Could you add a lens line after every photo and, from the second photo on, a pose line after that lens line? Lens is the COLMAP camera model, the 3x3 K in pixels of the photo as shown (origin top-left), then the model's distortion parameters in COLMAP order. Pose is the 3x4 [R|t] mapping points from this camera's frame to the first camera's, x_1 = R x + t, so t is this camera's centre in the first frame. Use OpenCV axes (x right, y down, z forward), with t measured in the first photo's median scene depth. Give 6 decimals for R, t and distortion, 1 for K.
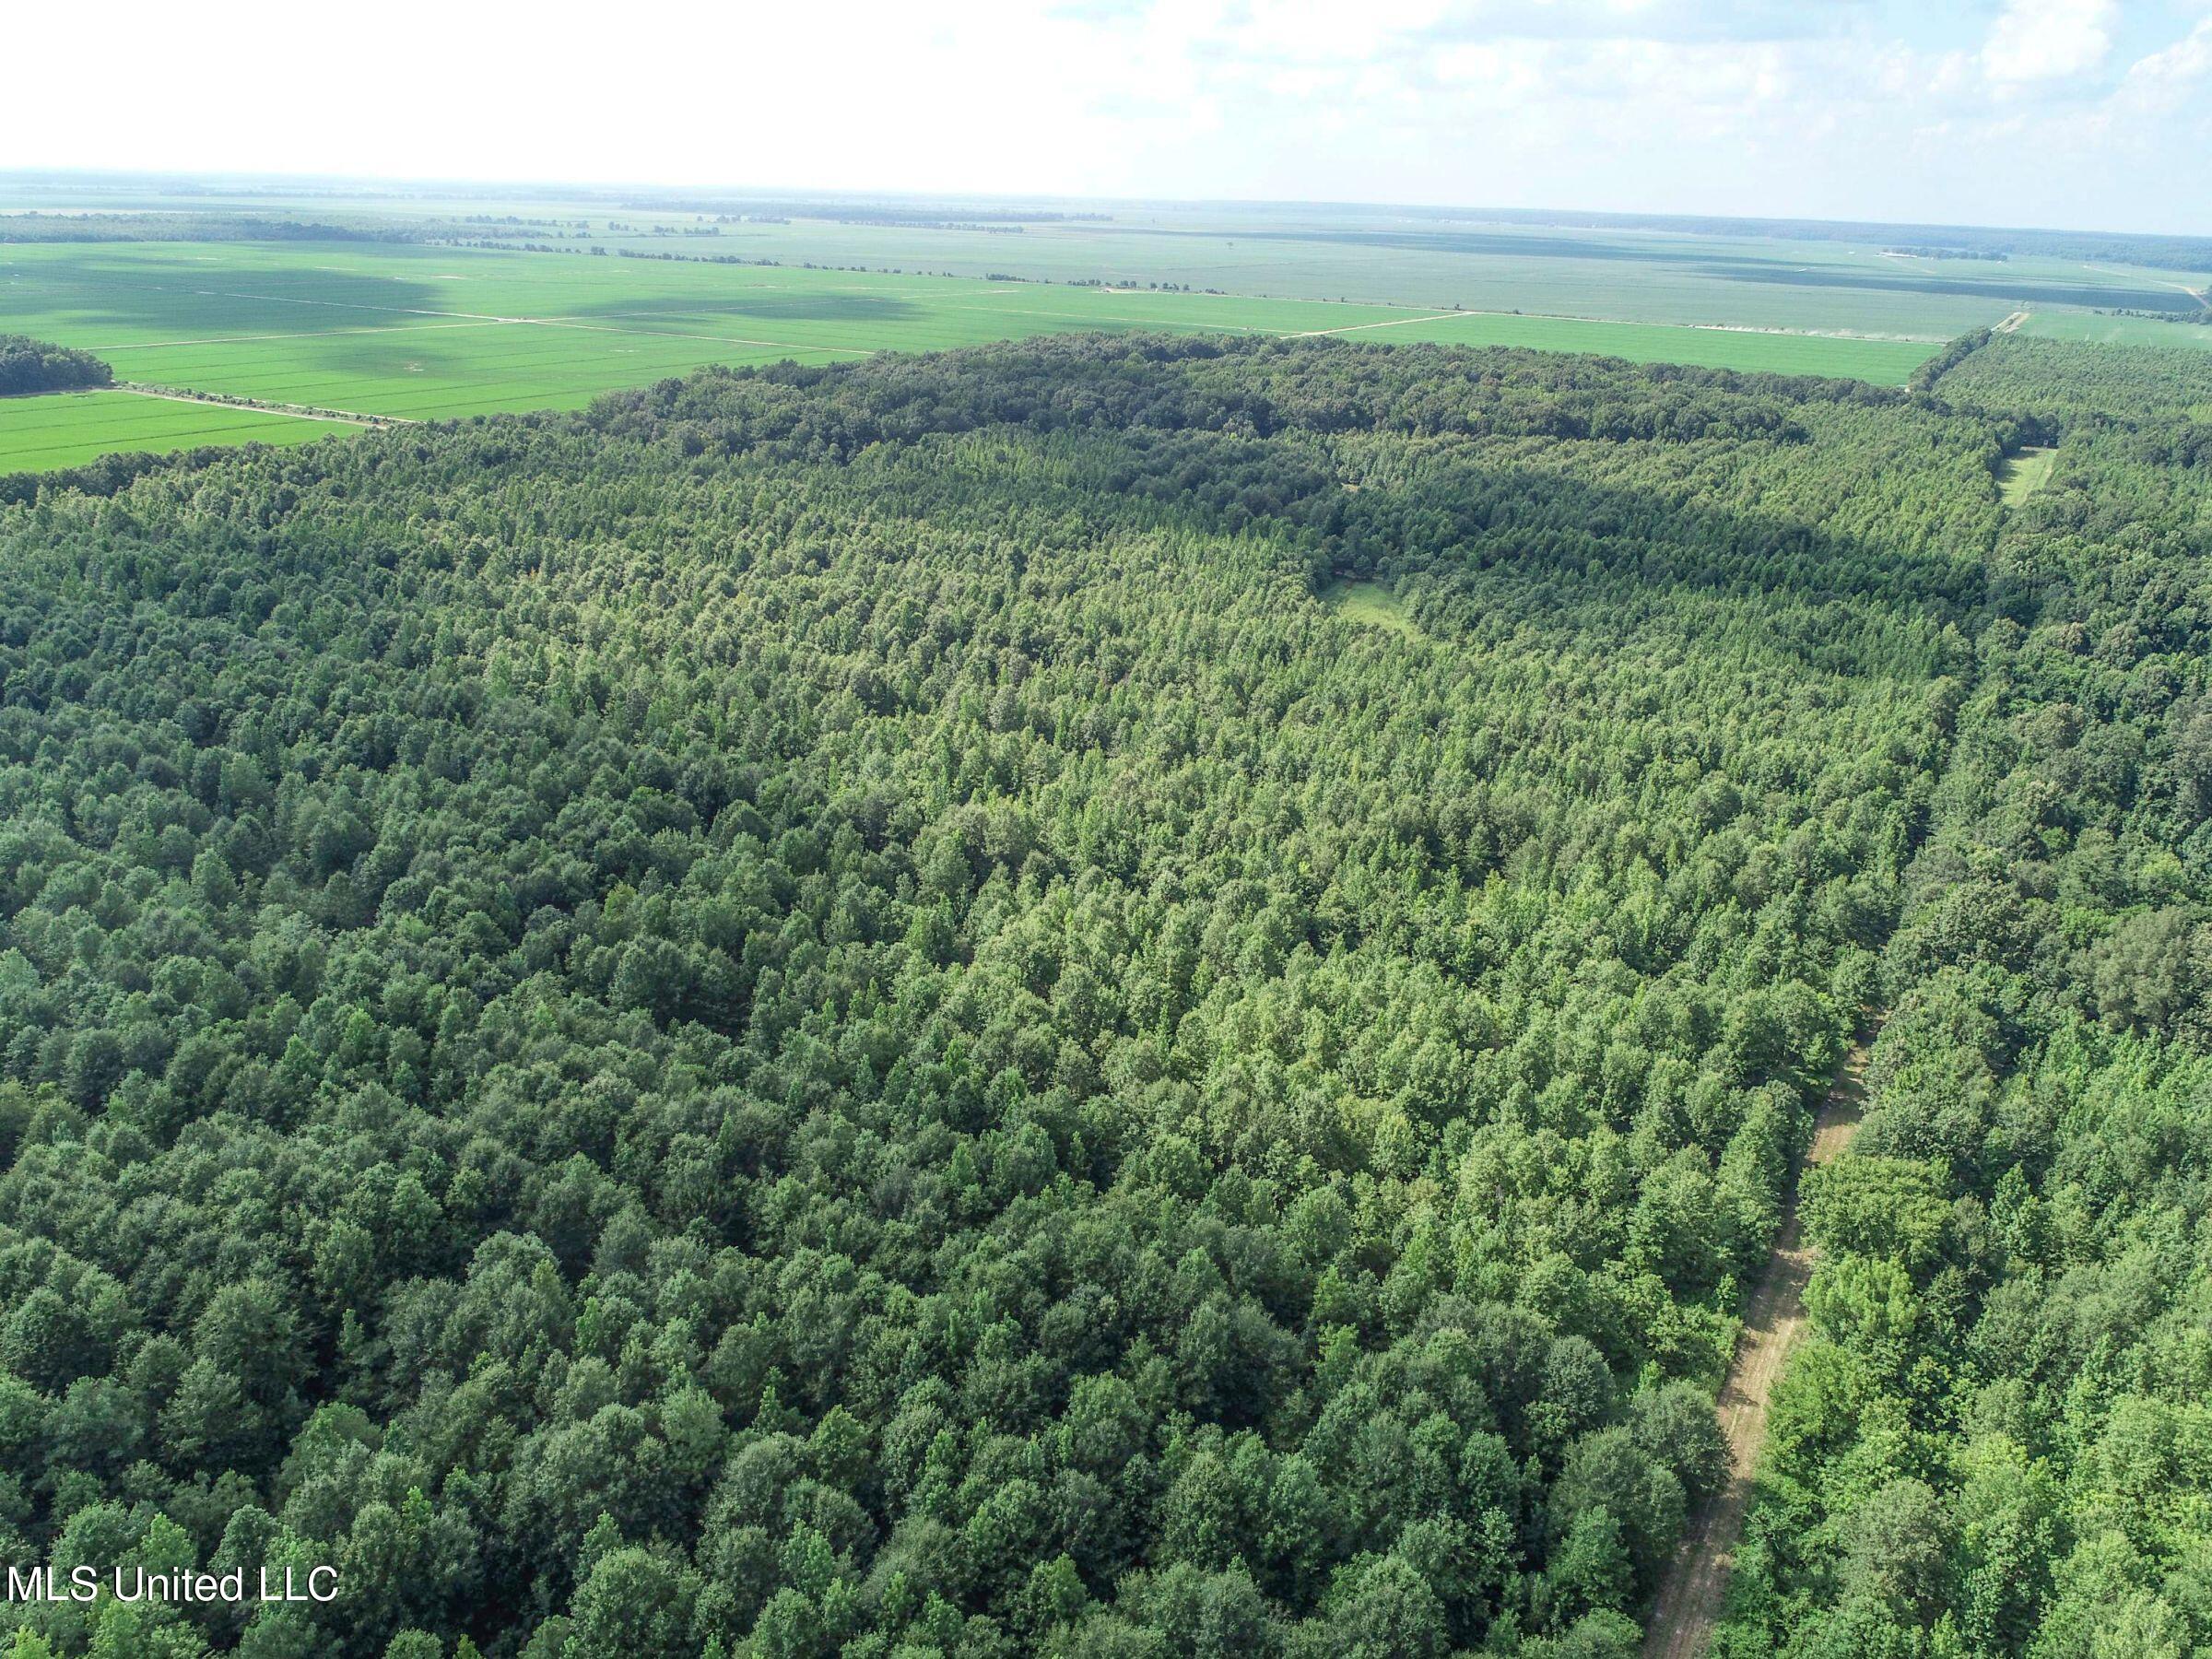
lens RADIAL K [[1663.5, 0, 1107.5], [0, 1663.5, 826.5], [0, 0, 1]] dist [-0.000120, -0.002684]
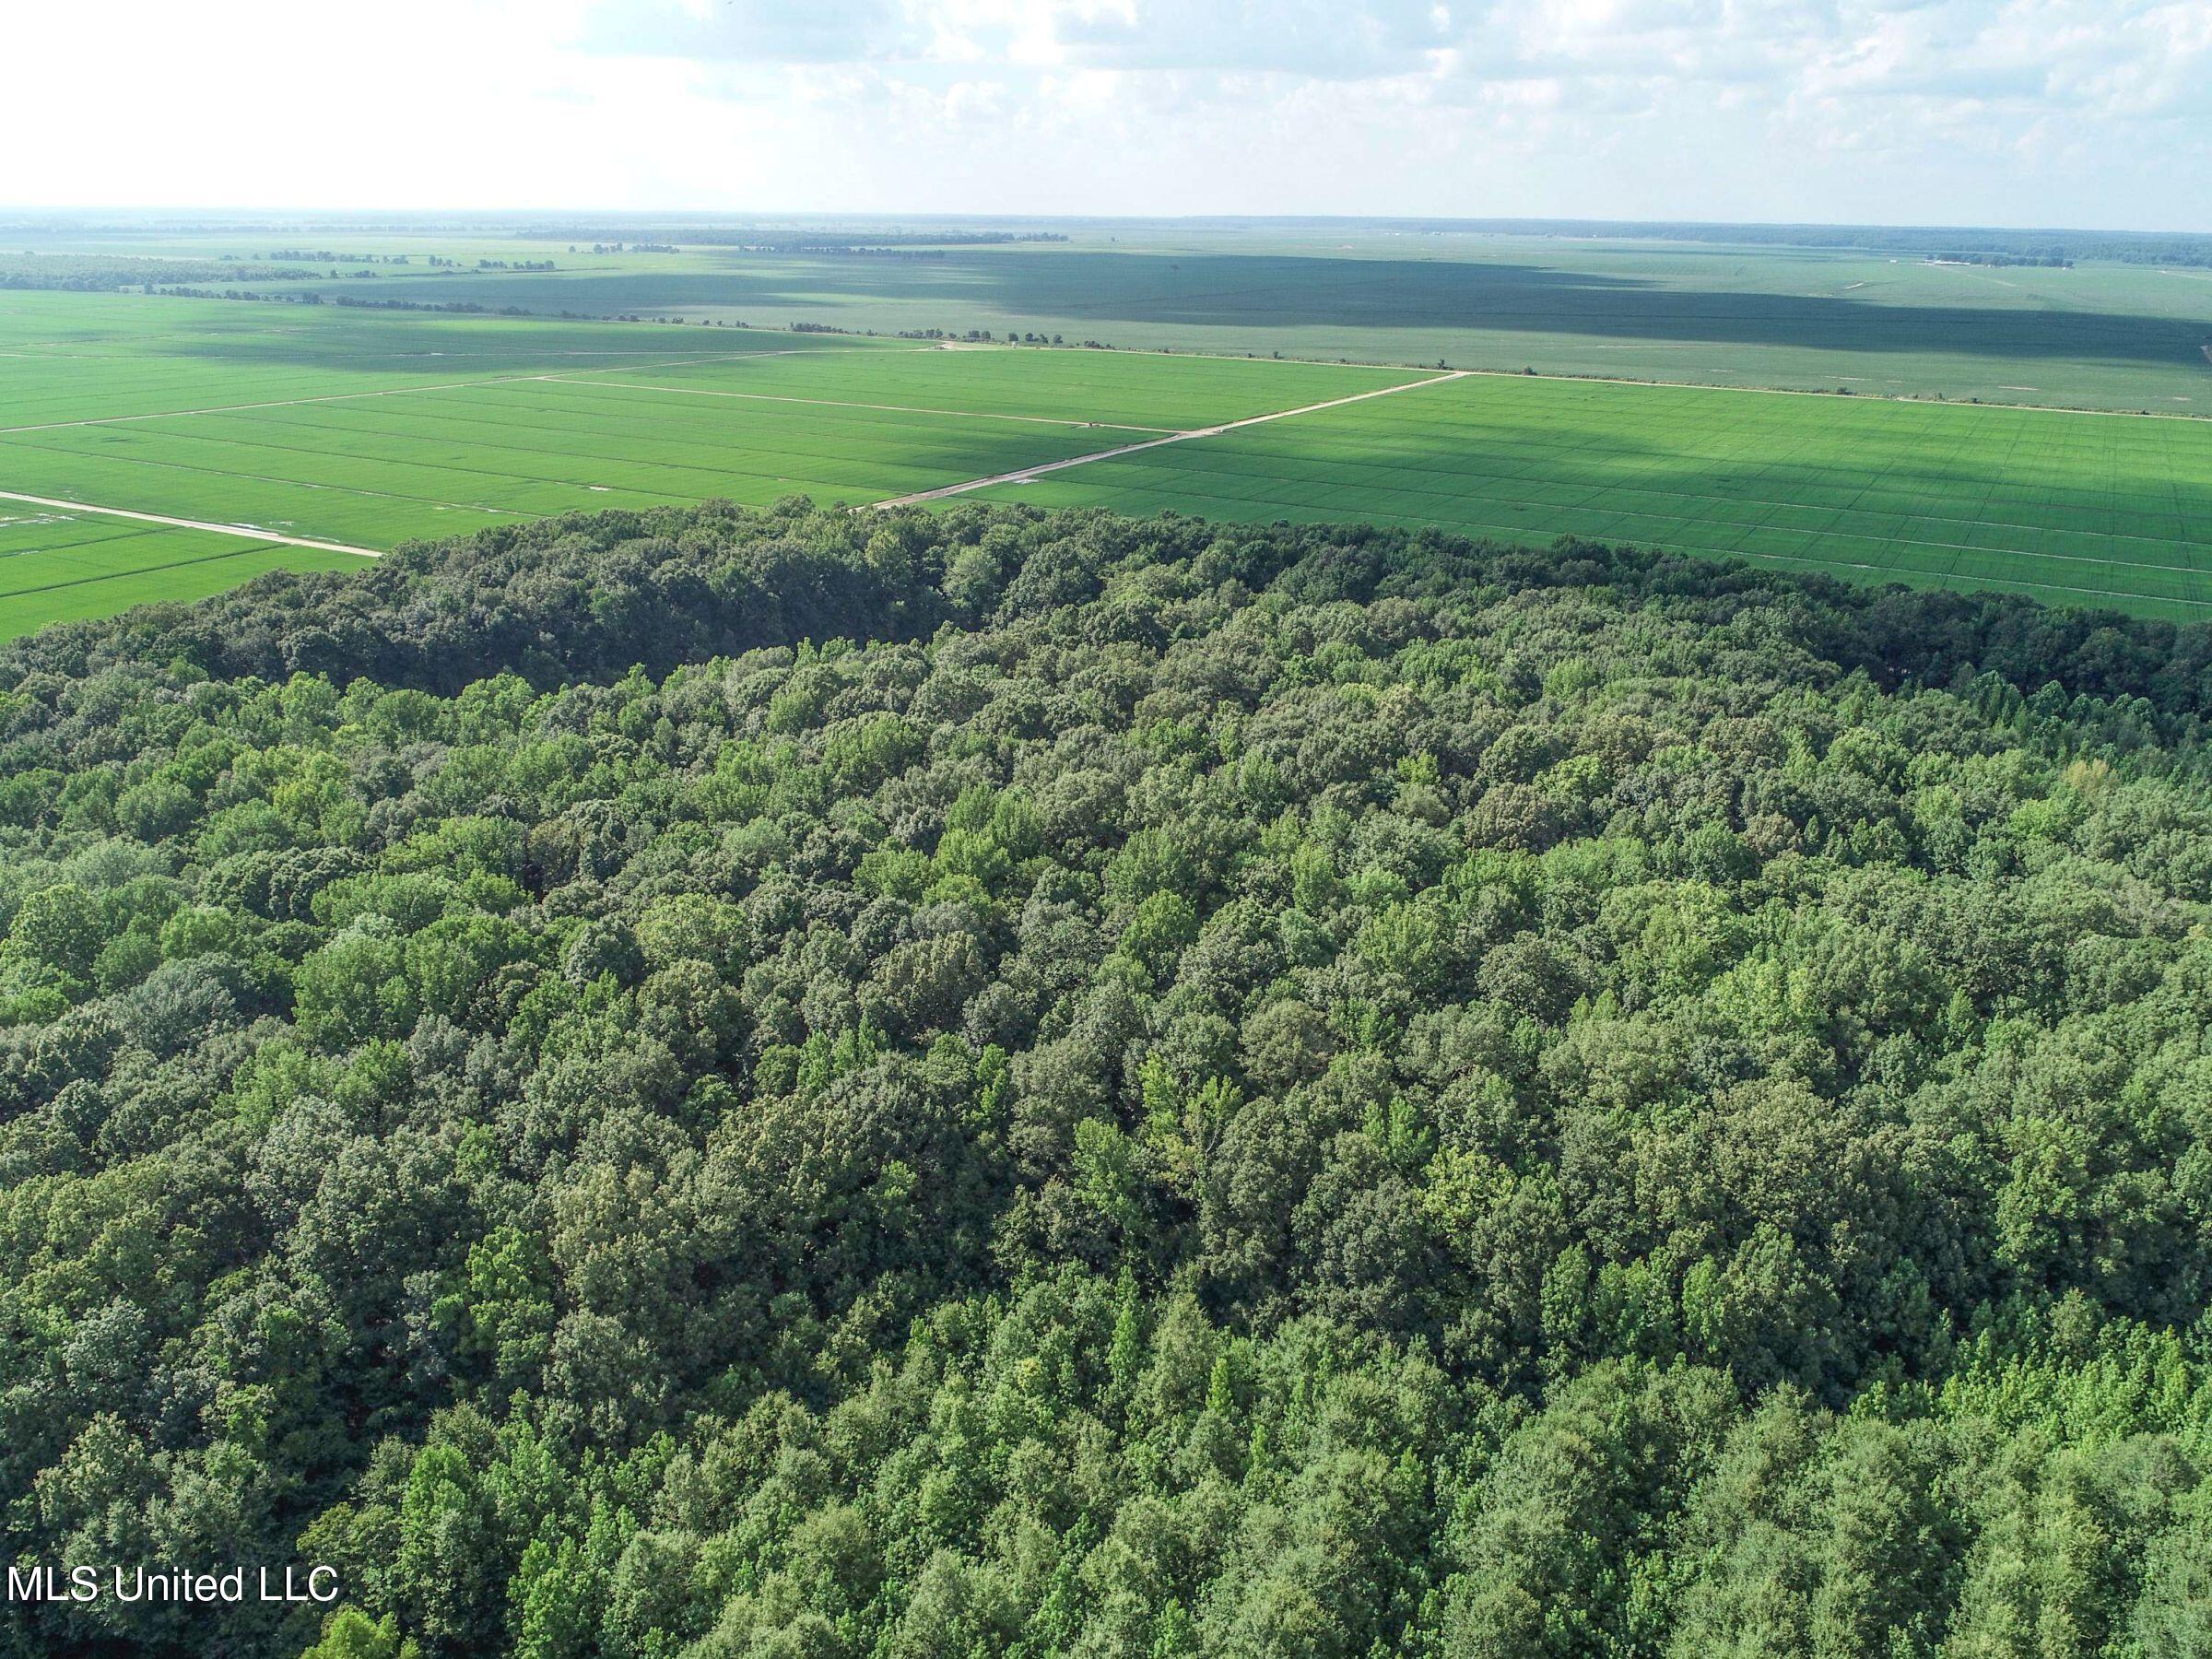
lens RADIAL K [[1643.6, 0, 1116.1], [0, 1643.6, 825.1], [0, 0, 1]] dist [-0.001355, 0.001133]
pose [[0.999811, -0.019410, -0.000790, 0.284537], [0.019405, 0.999792, -0.006199, -0.470018], [0.000910, 0.006183, 0.999980, 1.263149]]
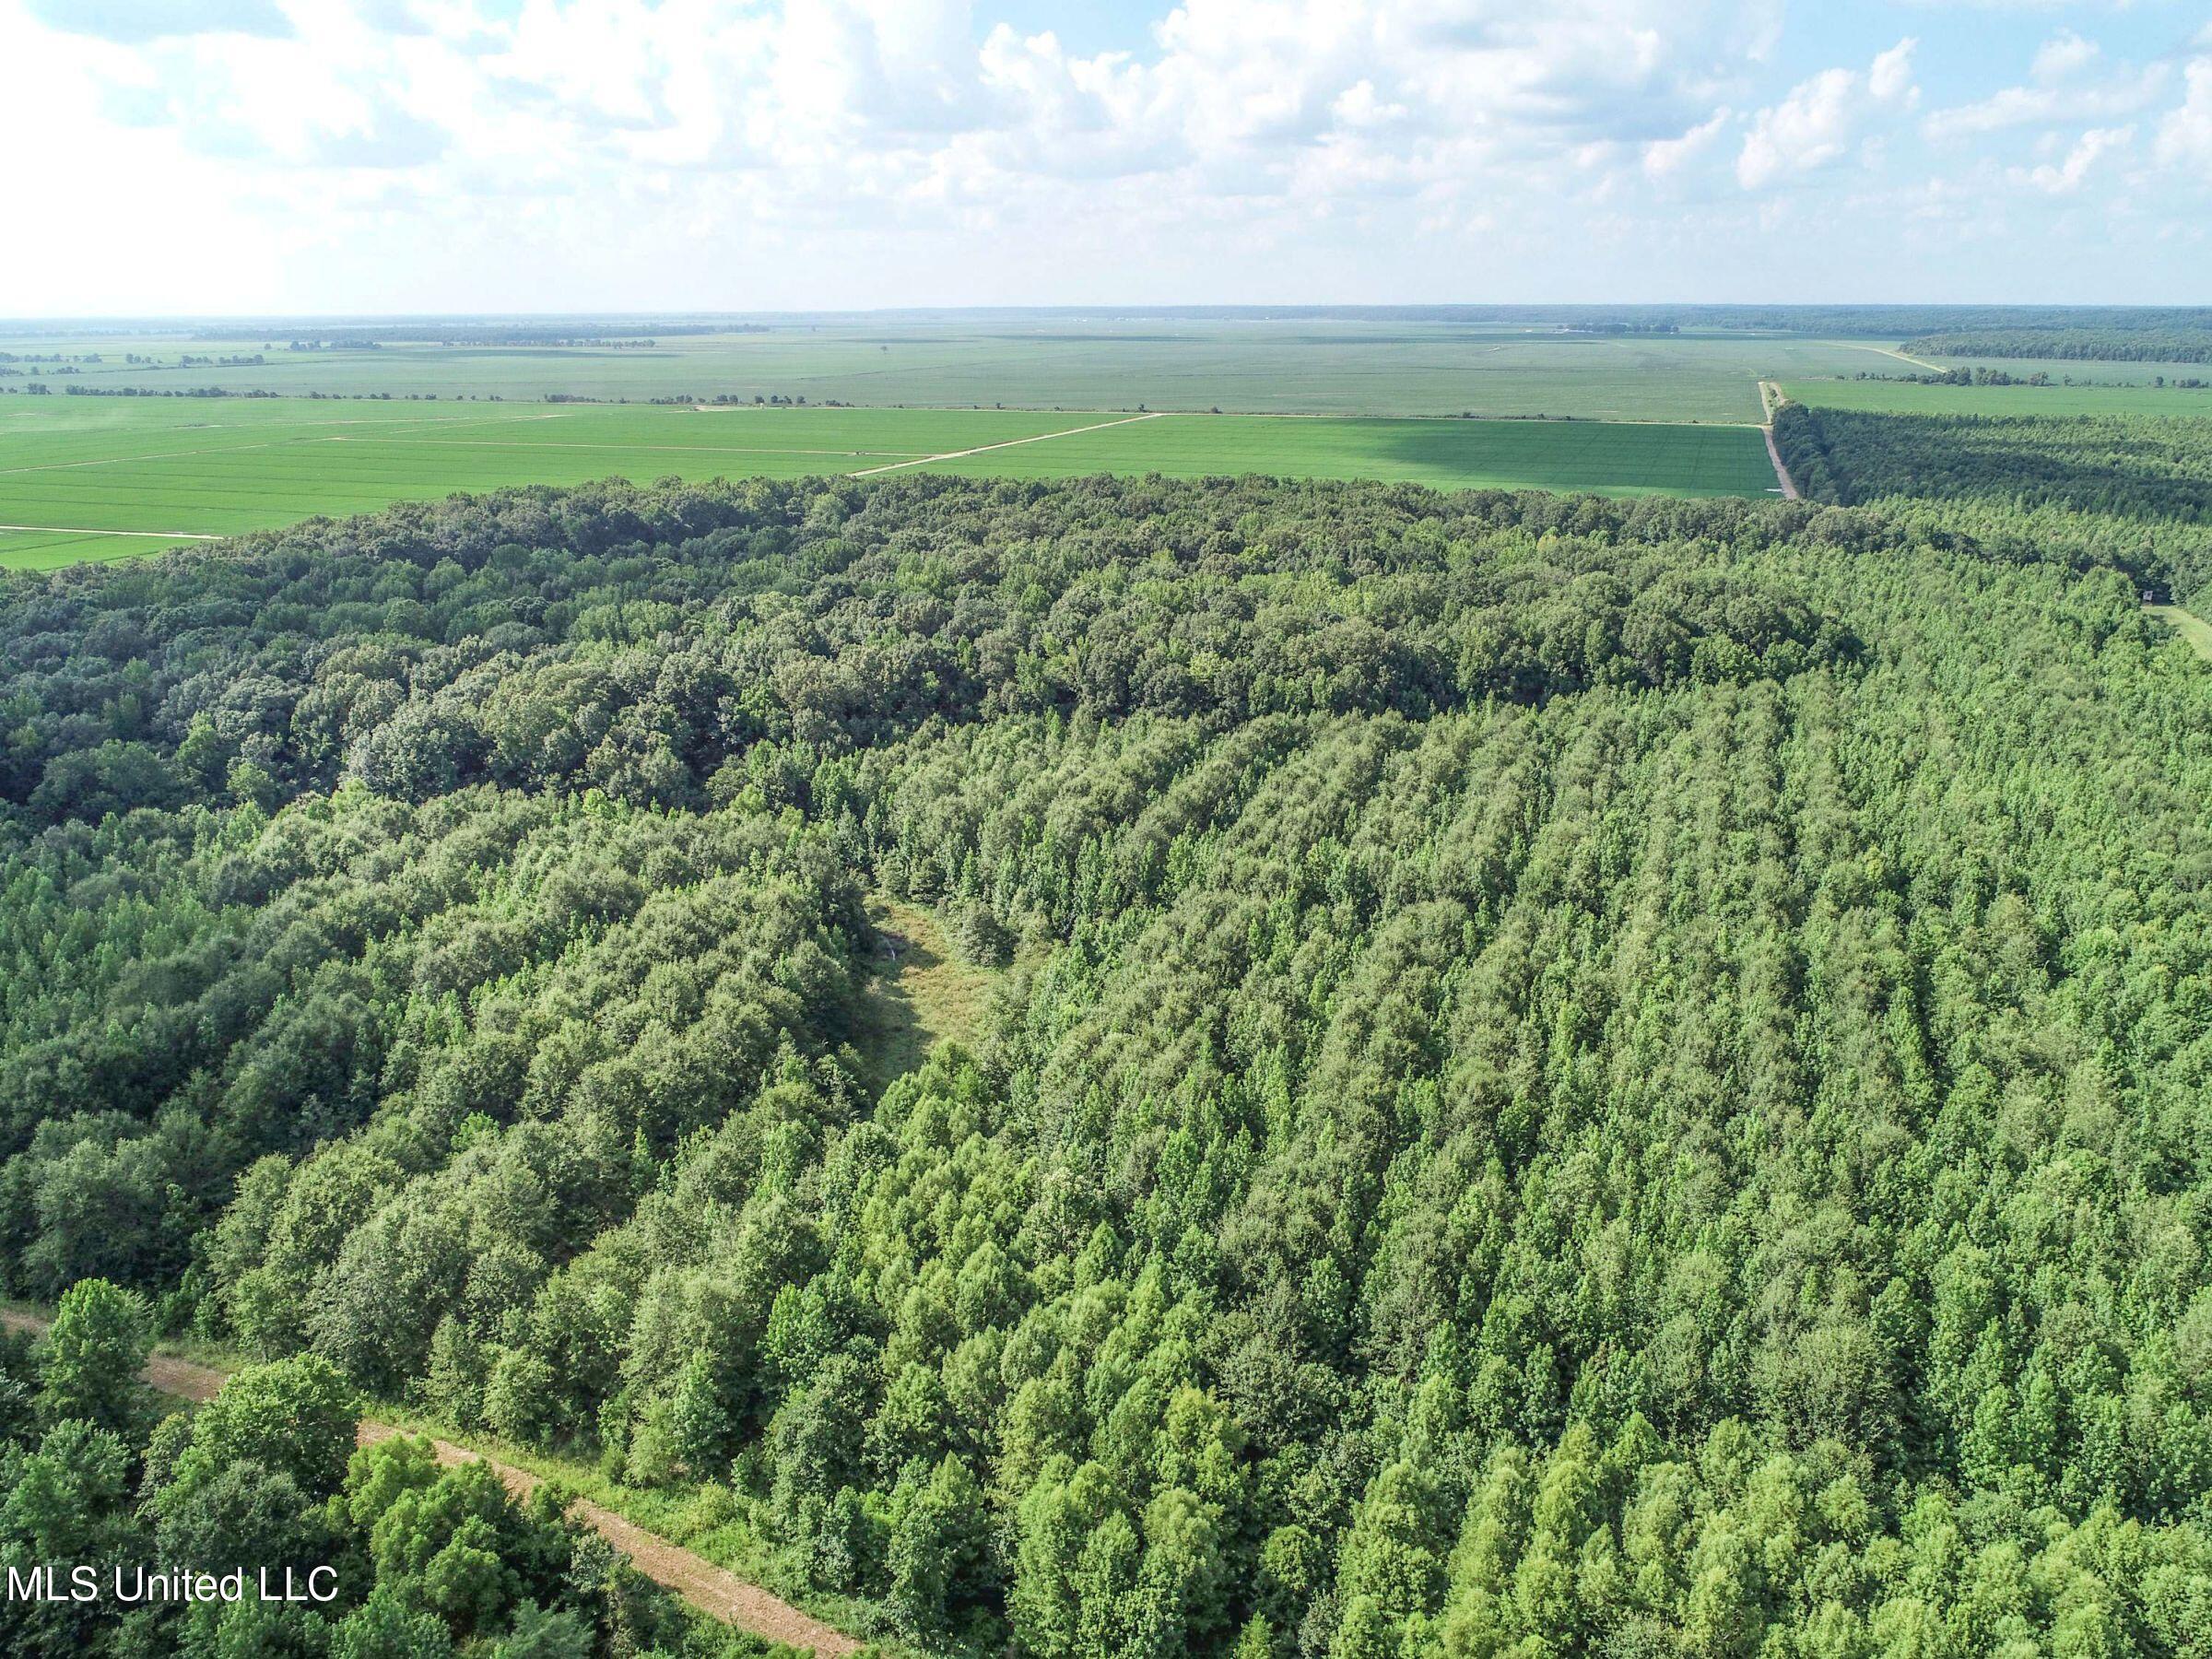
lens RADIAL K [[1650.1, 0, 1114.2], [0, 1650.1, 825.3], [0, 0, 1]] dist [-0.004311, 0.006176]
pose [[0.982315, -0.089823, 0.164281, 0.193795], [0.099043, 0.993886, -0.048806, -0.297831], [-0.158892, 0.064214, 0.985205, 0.921355]]
